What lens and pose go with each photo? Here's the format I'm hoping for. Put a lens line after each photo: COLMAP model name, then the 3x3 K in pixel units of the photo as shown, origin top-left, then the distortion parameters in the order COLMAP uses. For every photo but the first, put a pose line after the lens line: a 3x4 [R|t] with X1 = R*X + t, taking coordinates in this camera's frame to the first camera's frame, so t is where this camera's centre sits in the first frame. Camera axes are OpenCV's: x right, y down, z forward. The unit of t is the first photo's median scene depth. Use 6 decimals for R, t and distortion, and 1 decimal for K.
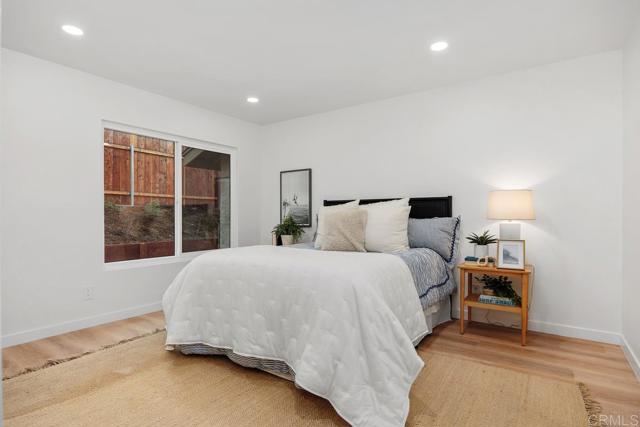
lens RADIAL K [[337.5, 0, 319.8], [0, 337.5, 215.4], [0, 0, 1]] dist [-0.004527, -0.000599]
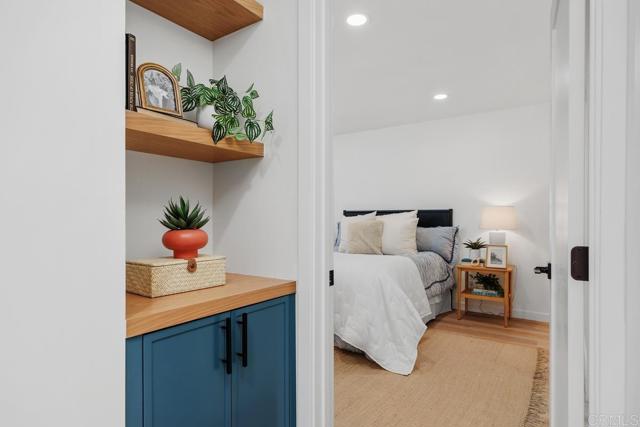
lens RADIAL K [[367.1, 0, 319.7], [0, 367.1, 214.0], [0, 0, 1]] dist [0.006883, 0.000756]
pose [[0.999999, 0.000253, -0.001691, -0.105570], [-0.000260, 0.999991, -0.004164, -0.041543], [0.001690, 0.004164, 0.999990, -0.406392]]
